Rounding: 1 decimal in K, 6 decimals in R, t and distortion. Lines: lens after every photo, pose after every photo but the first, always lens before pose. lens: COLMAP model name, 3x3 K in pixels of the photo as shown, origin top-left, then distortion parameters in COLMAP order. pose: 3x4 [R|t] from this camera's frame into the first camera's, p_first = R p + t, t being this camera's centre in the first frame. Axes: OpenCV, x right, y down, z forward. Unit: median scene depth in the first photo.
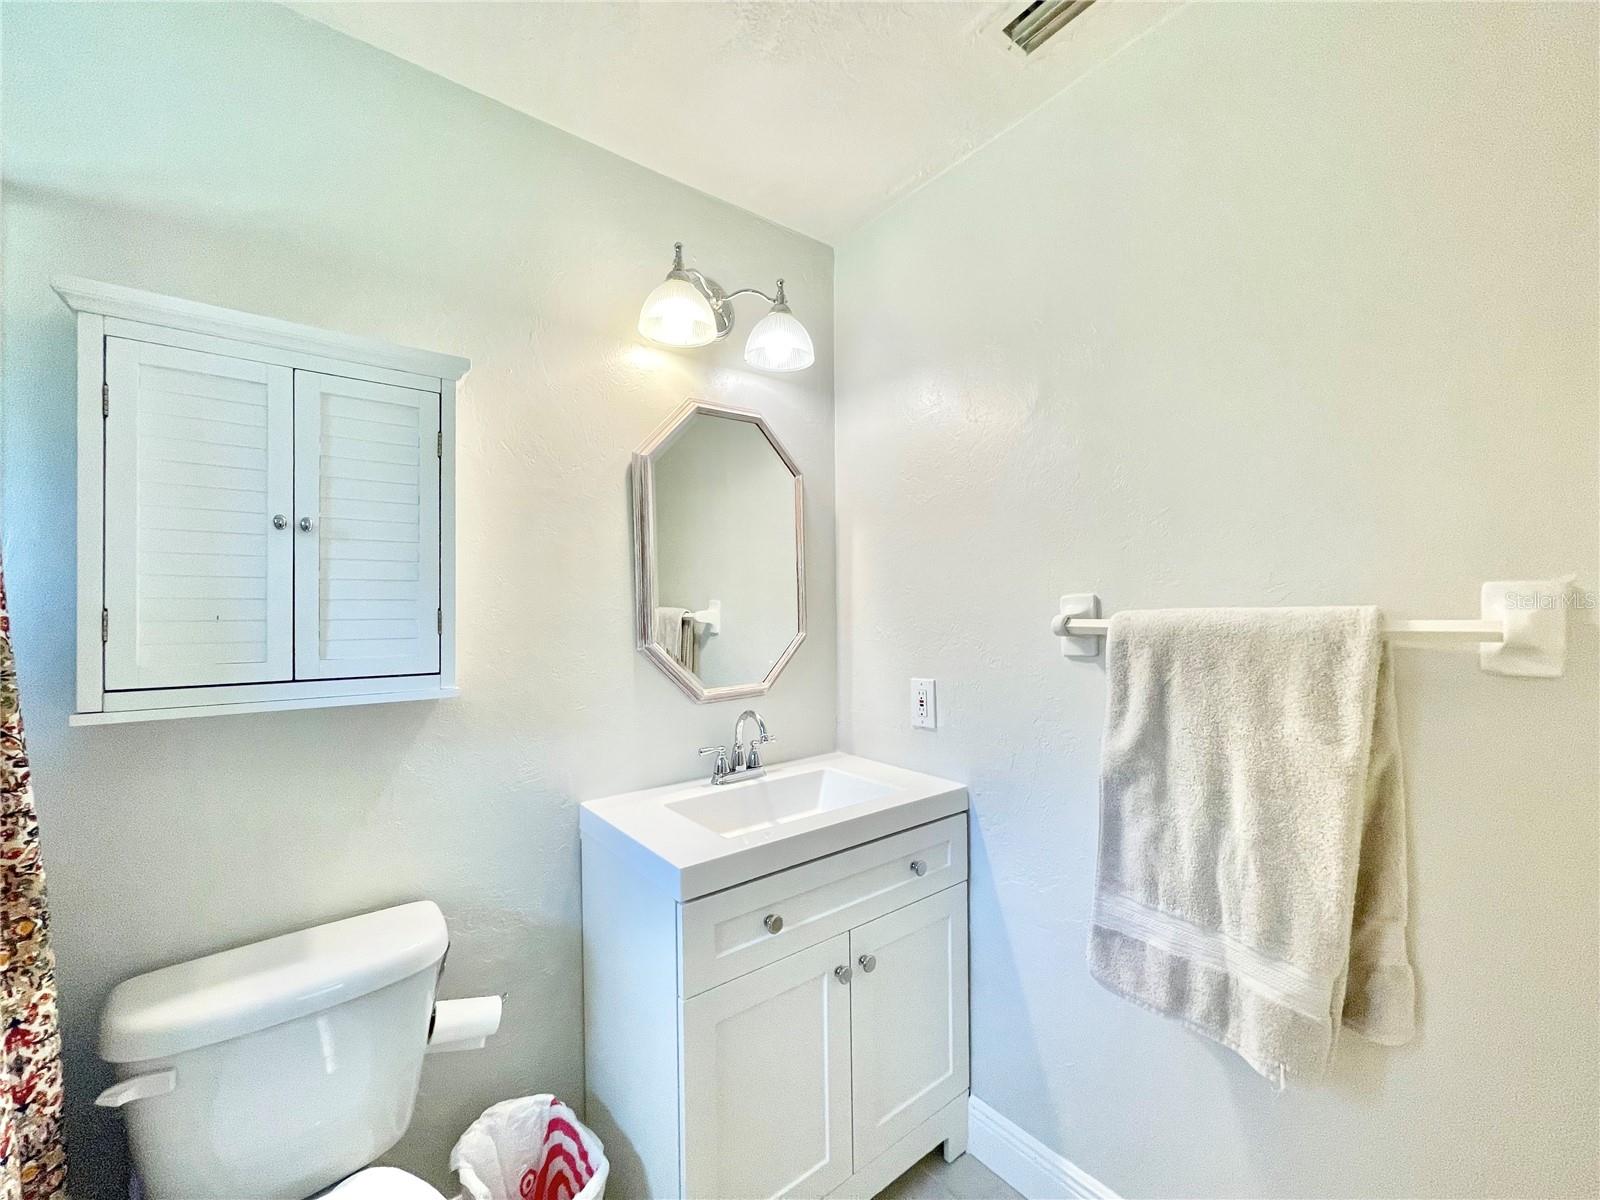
lens RADIAL K [[645.1, 0, 801.1], [0, 645.1, 600.9], [0, 0, 1]] dist [-0.004087, 0.001362]
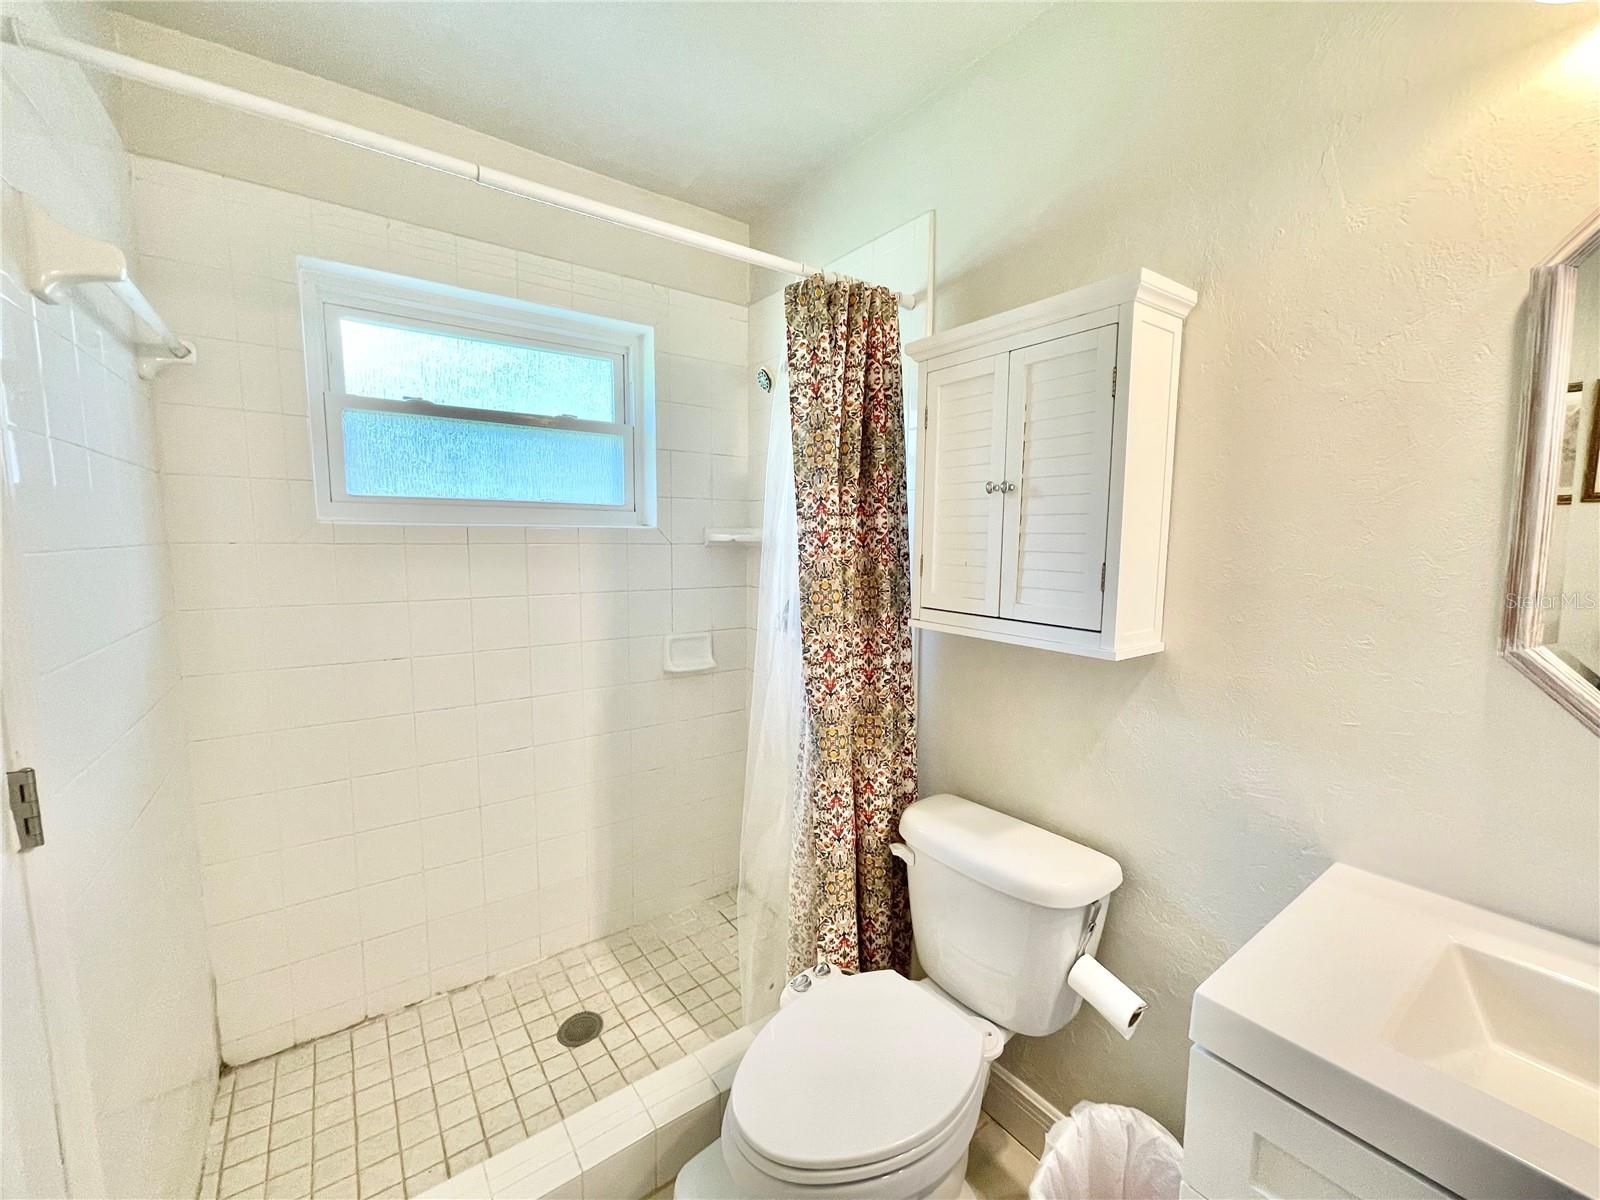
lens RADIAL K [[645.1, 0, 799.4], [0, 645.1, 599.9], [0, 0, 1]] dist [-0.004087, 0.001362]
pose [[-0.023162, 0.115152, -0.993078, 0.414825], [0.010792, 0.993315, 0.114928, -0.051893], [0.999673, -0.008055, -0.024250, 0.624994]]
